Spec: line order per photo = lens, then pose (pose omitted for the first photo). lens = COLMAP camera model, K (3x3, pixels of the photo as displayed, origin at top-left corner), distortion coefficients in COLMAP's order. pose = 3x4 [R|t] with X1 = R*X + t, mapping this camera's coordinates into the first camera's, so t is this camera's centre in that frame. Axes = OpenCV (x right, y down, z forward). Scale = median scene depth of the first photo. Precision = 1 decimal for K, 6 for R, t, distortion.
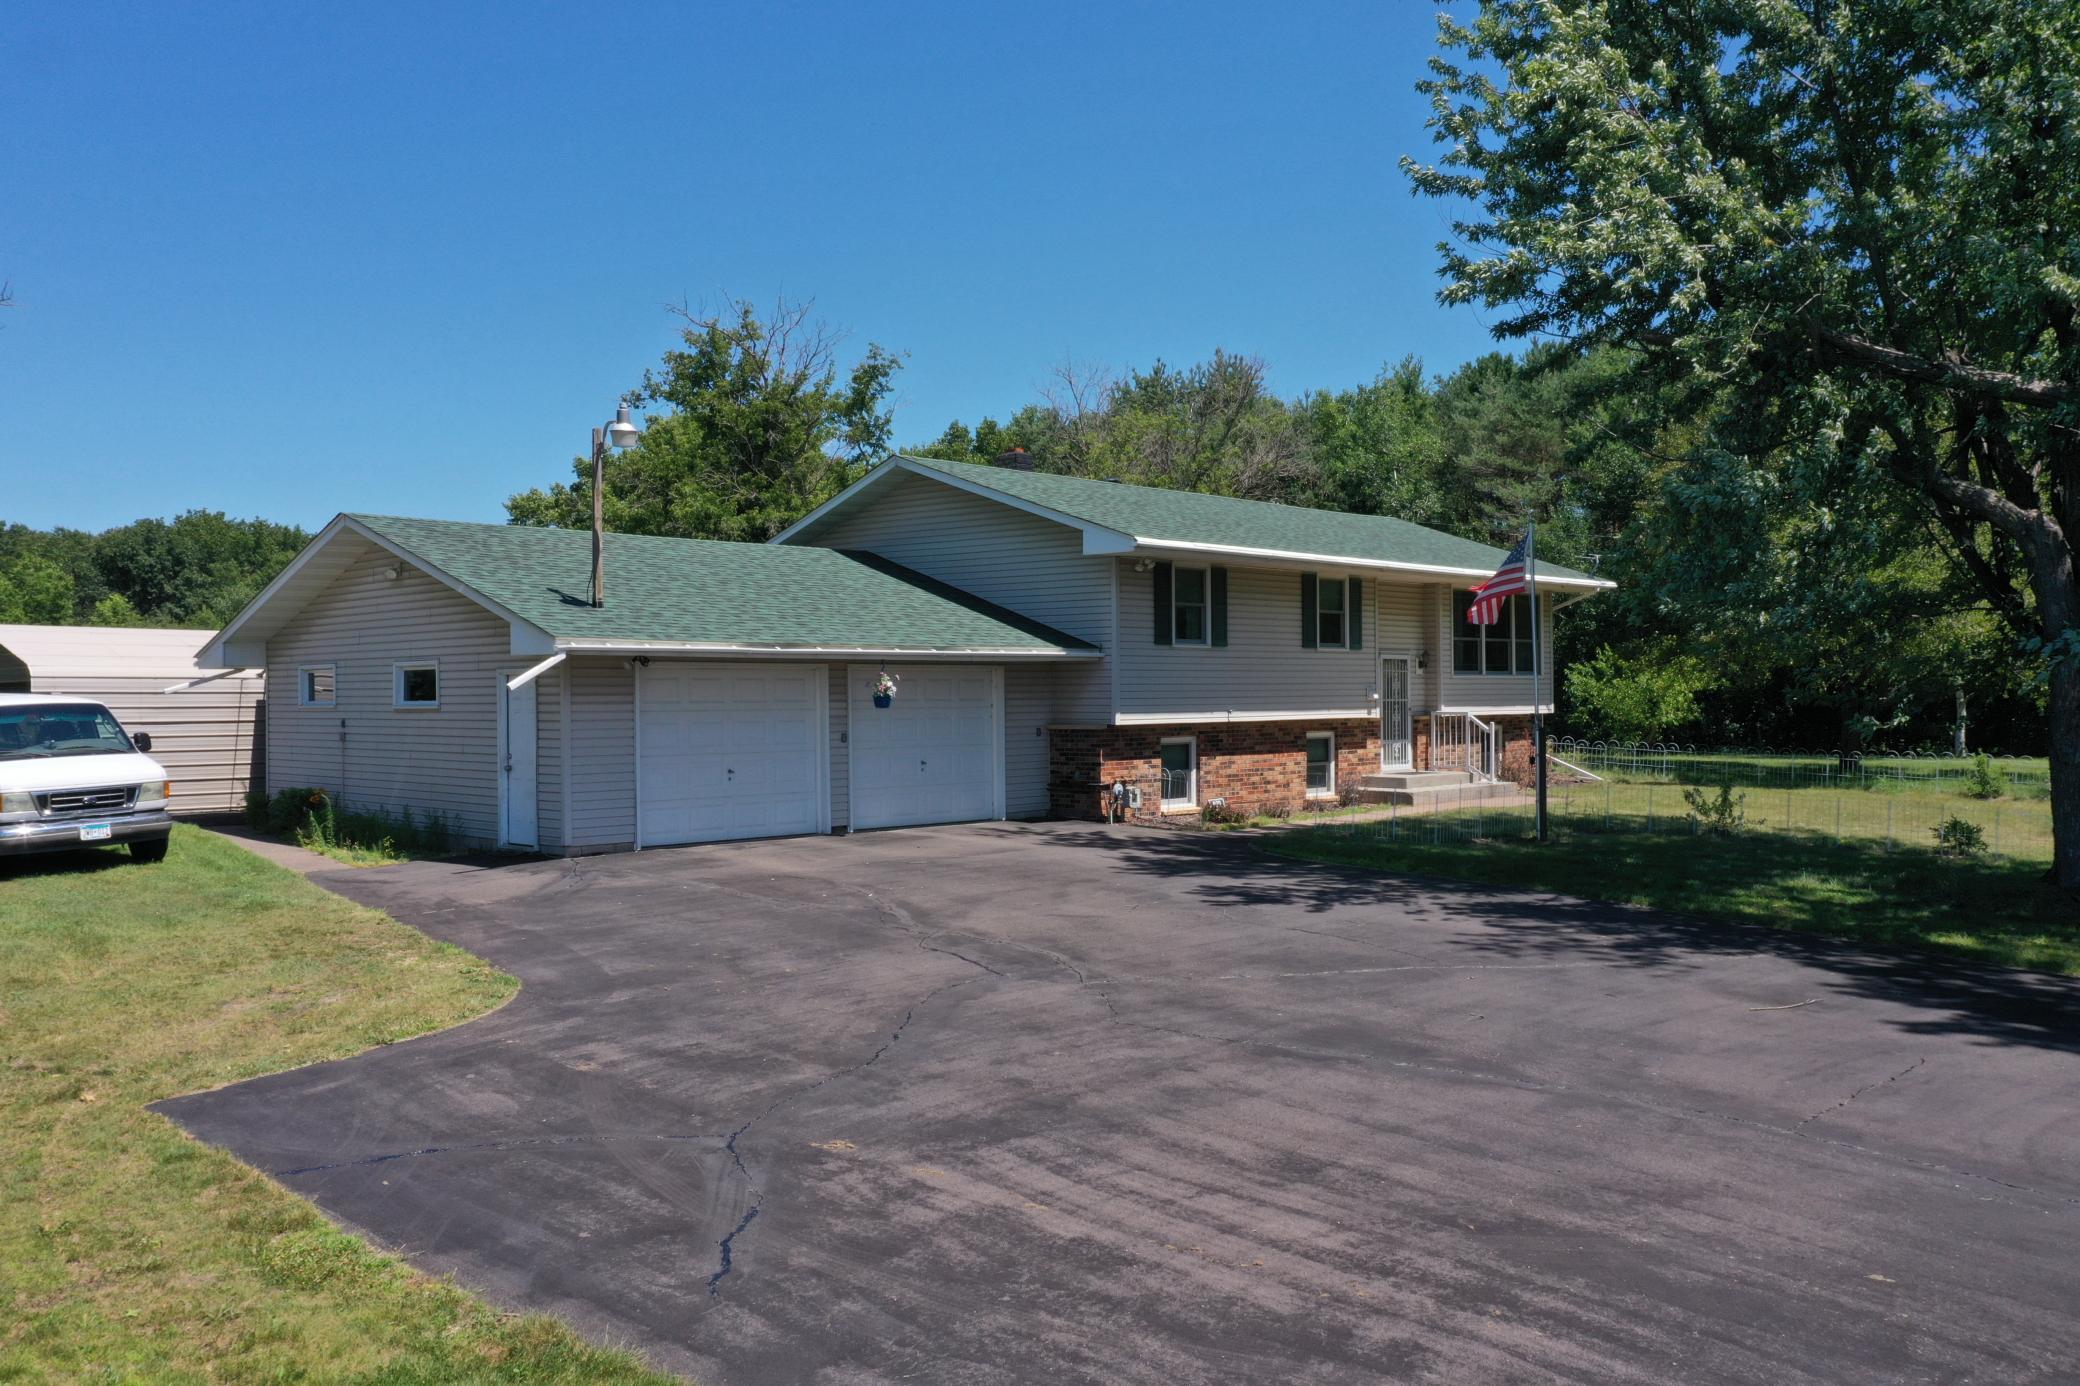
lens RADIAL K [[1632.3, 0, 1046.4], [0, 1632.3, 668.4], [0, 0, 1]] dist [0.005661, 0.000473]
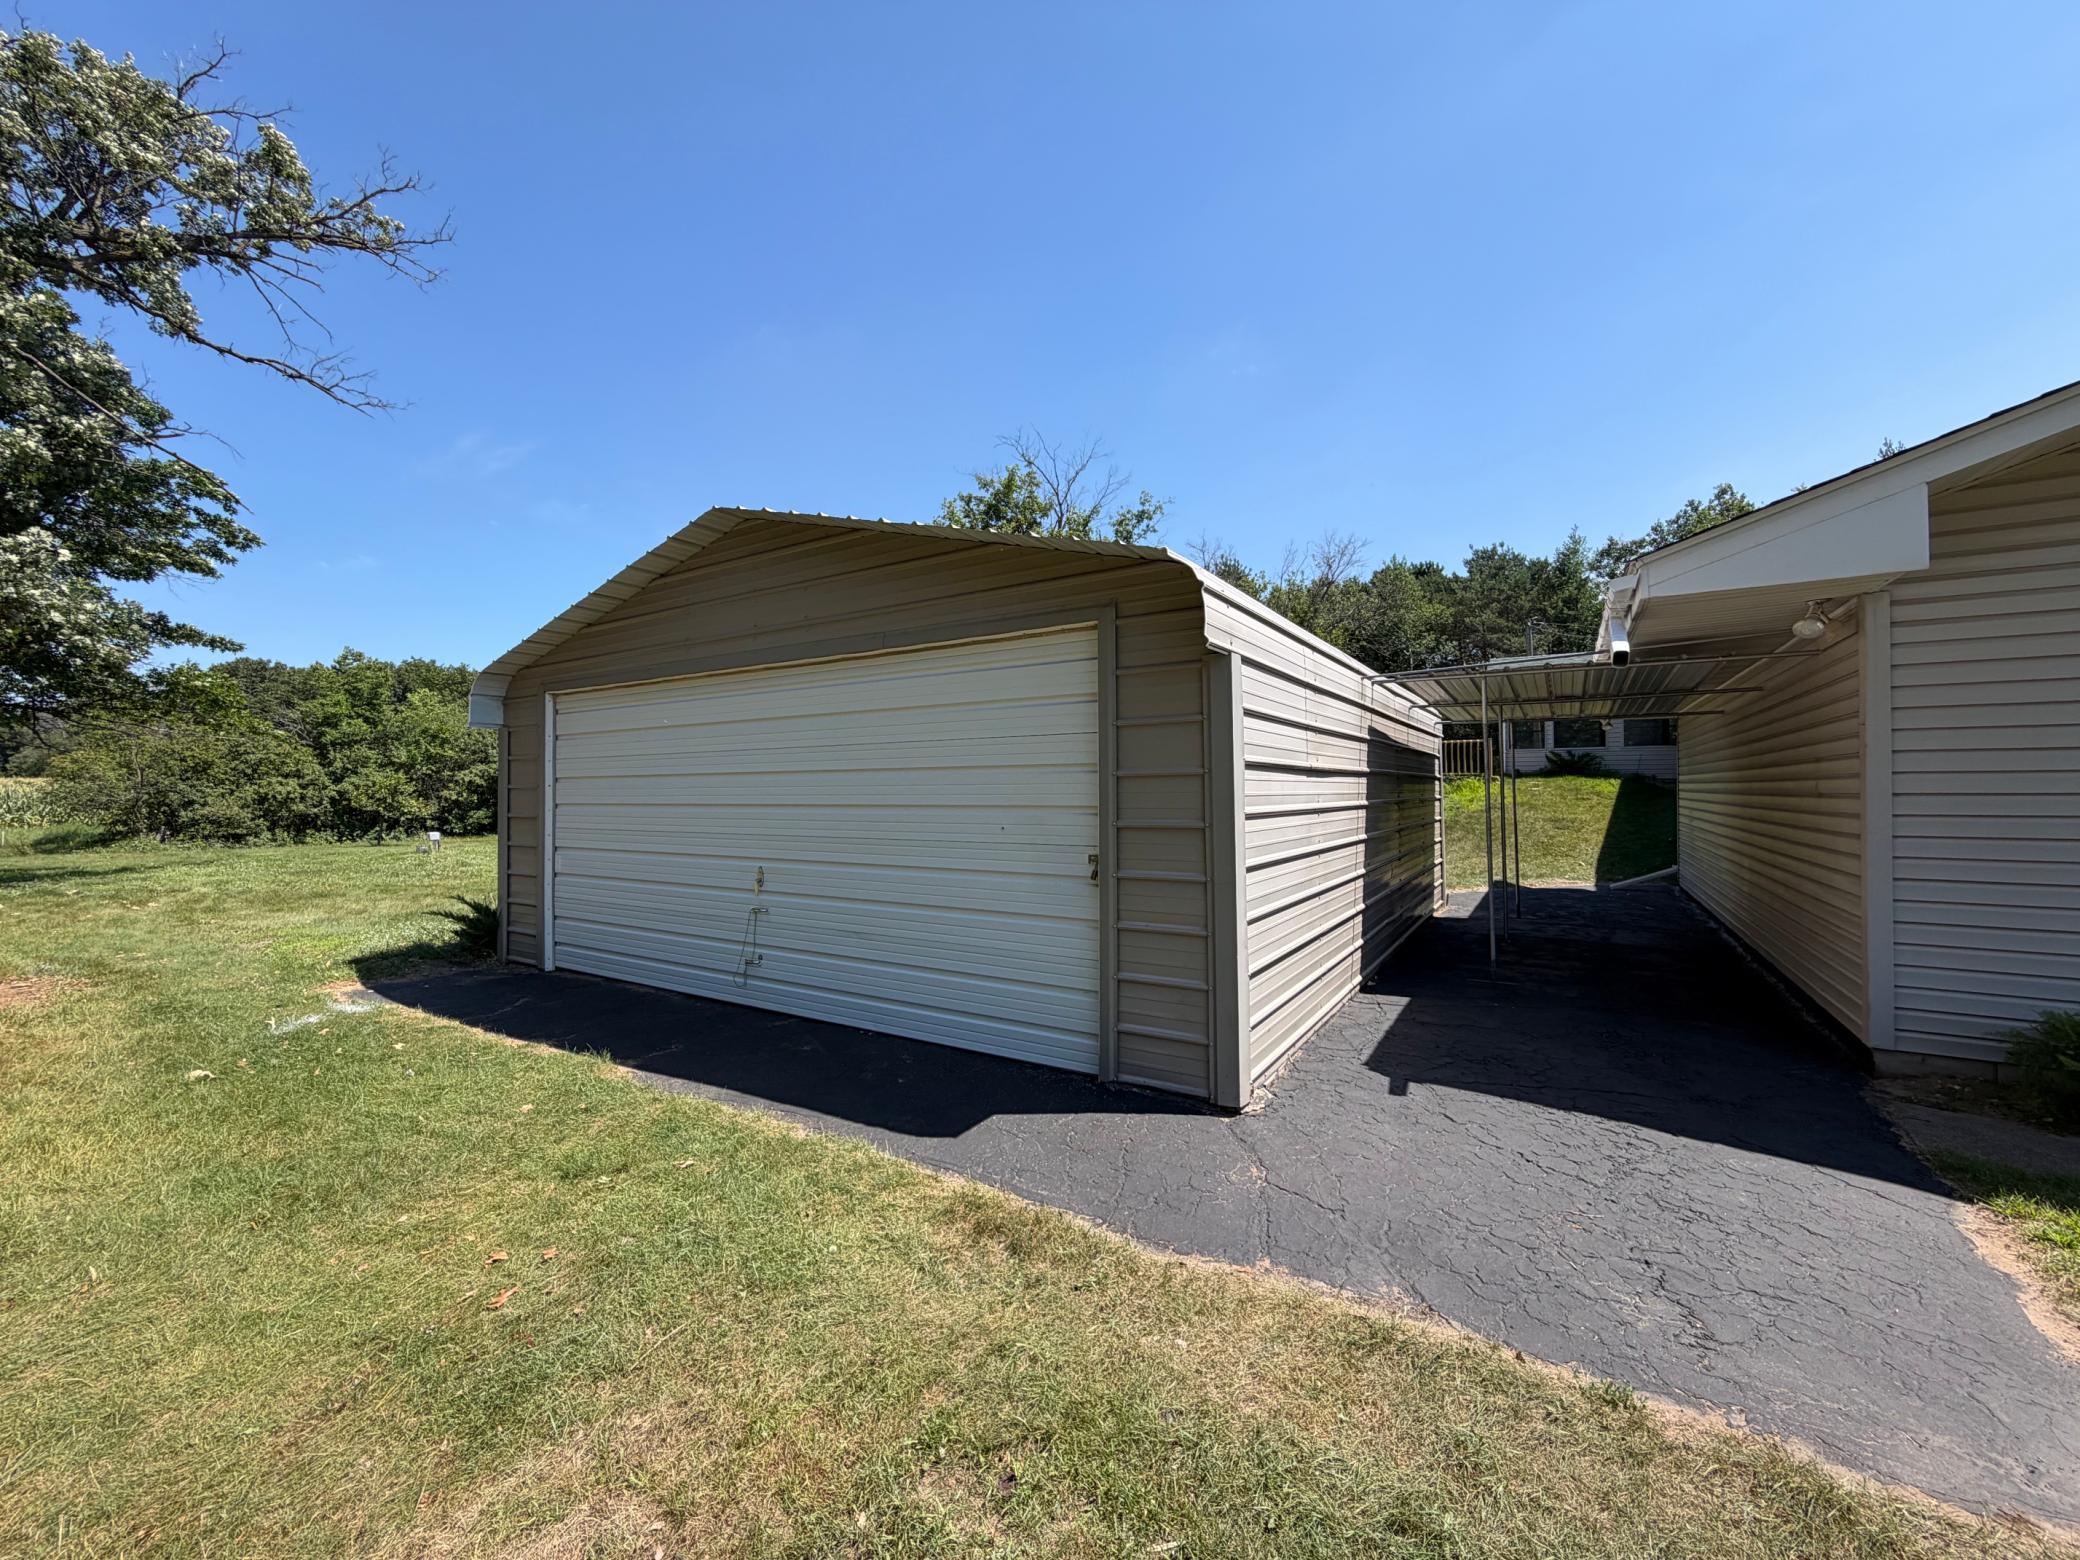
lens RADIAL K [[815.5, 0, 1040.0], [0, 815.5, 780.0], [0, 0, 1]] dist [0.000500, 0.000058]
pose [[0.979423, 0.003519, 0.201789, -0.692822], [-0.006223, 0.999899, 0.012766, 0.027217], [-0.201723, -0.013759, 0.979346, 0.916382]]
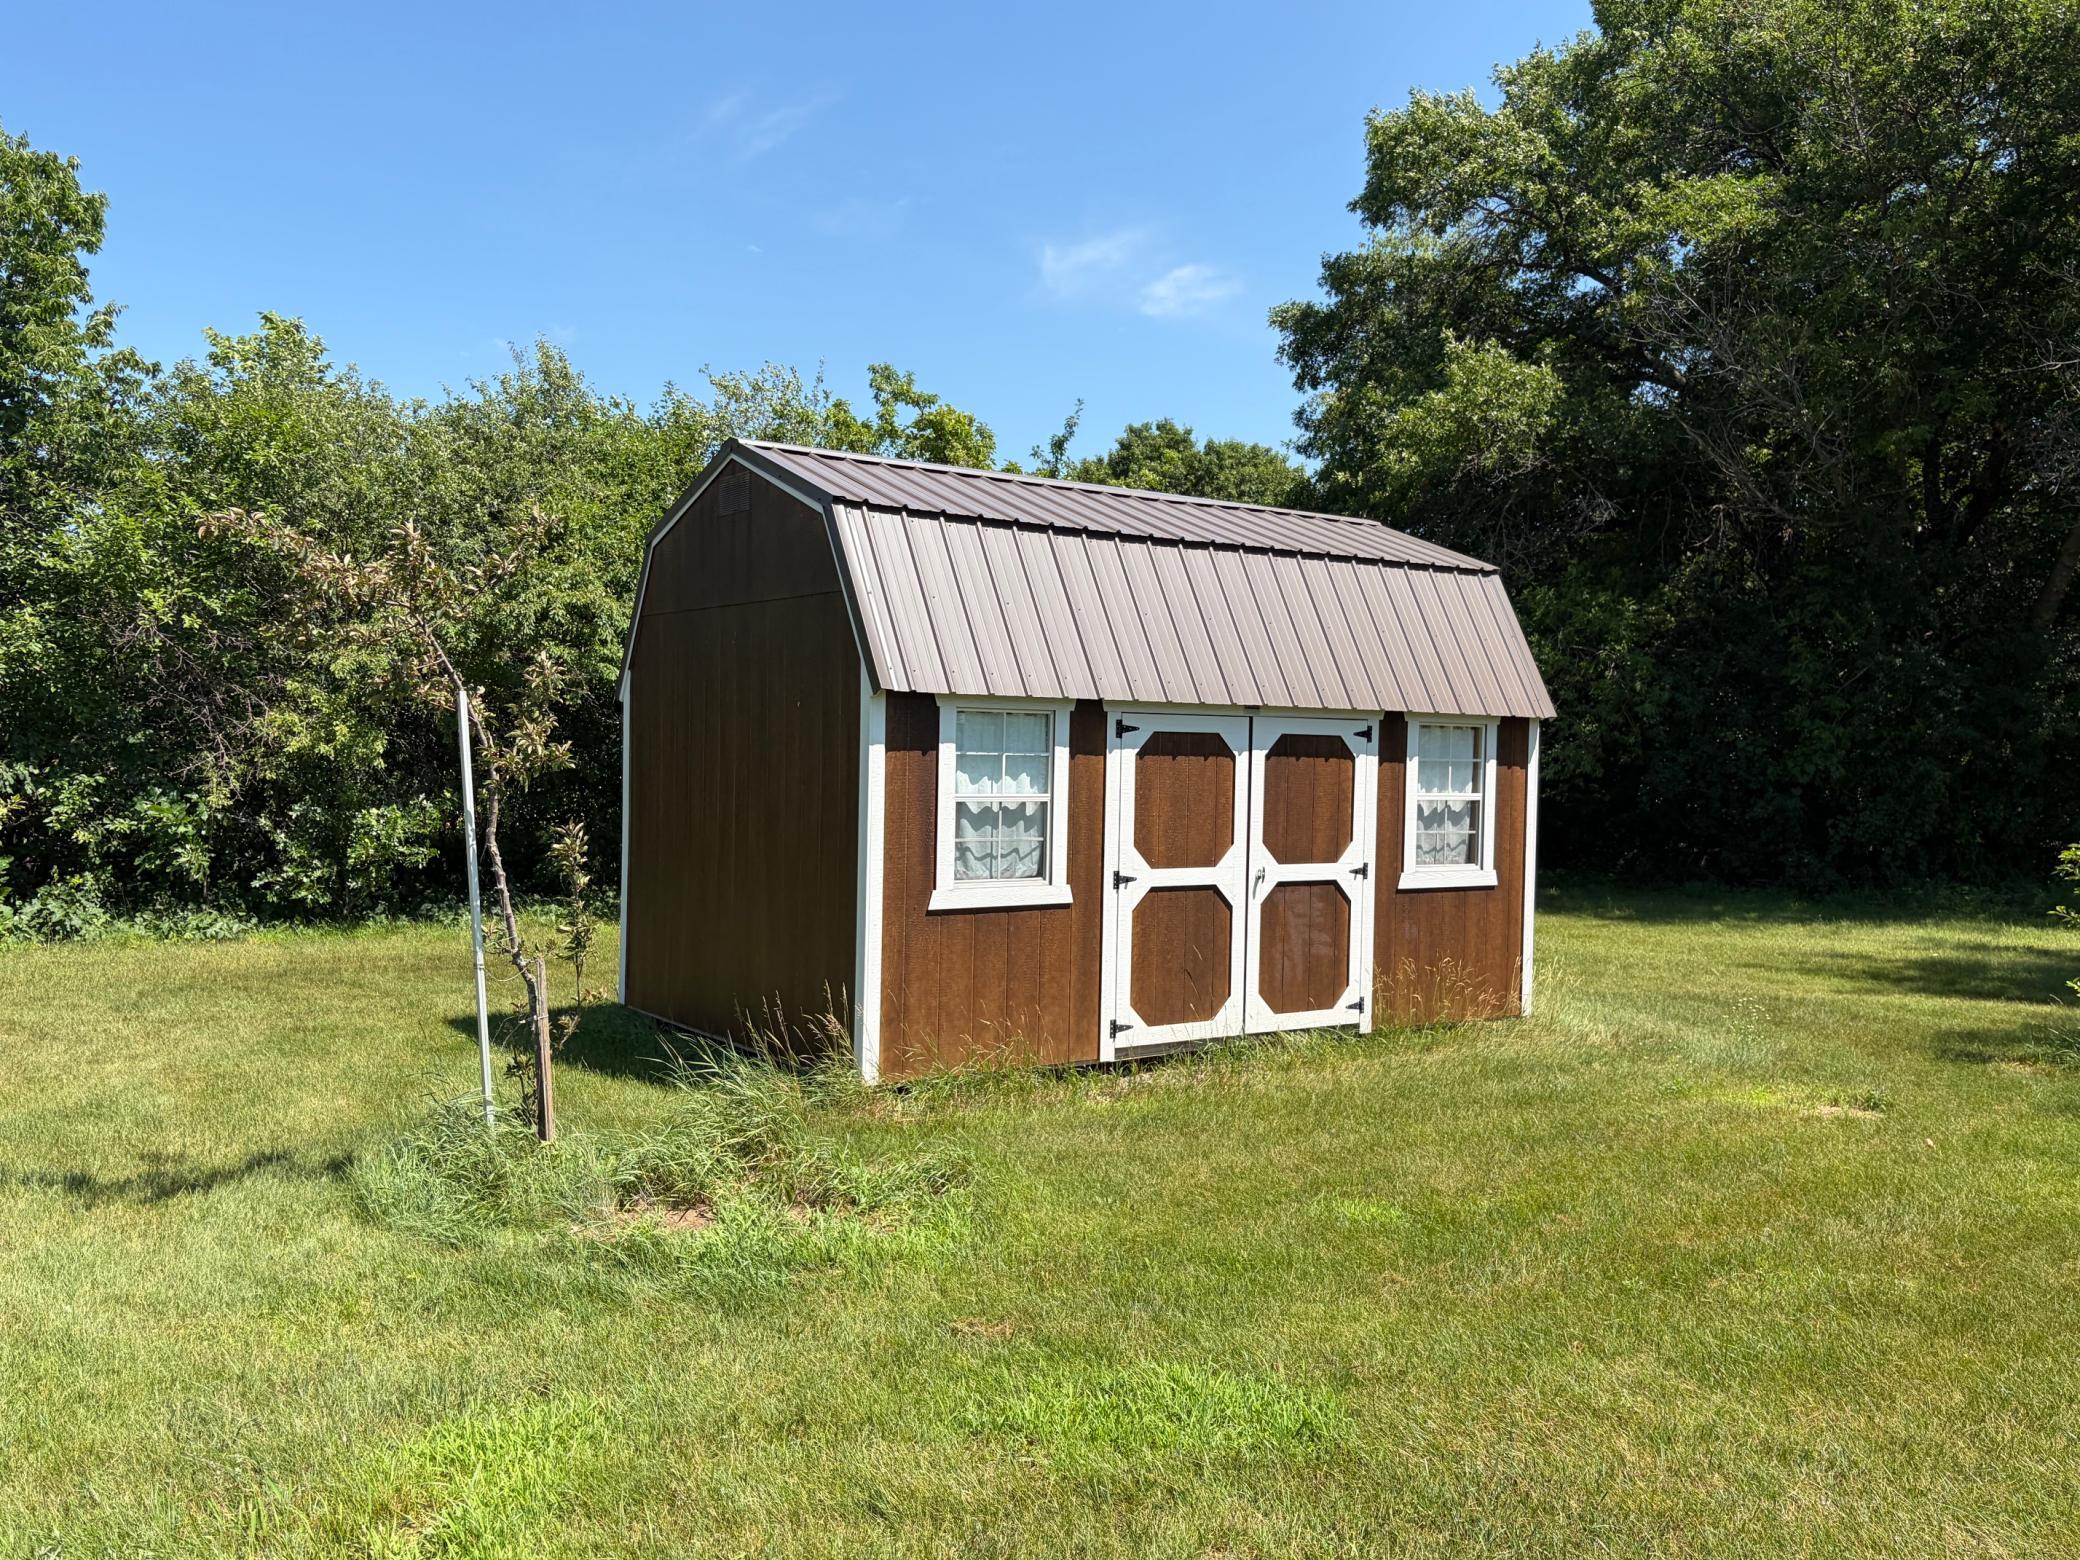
lens RADIAL K [[1705.9, 0, 1040.0], [0, 1705.9, 780.0], [0, 0, 1]] dist [0.002564, 0.000900]
pose [[0.982438, 0.032256, -0.183782, -1.015237], [-0.025434, 0.998901, 0.039359, 0.064688], [0.184849, -0.033994, 0.982179, 1.950612]]
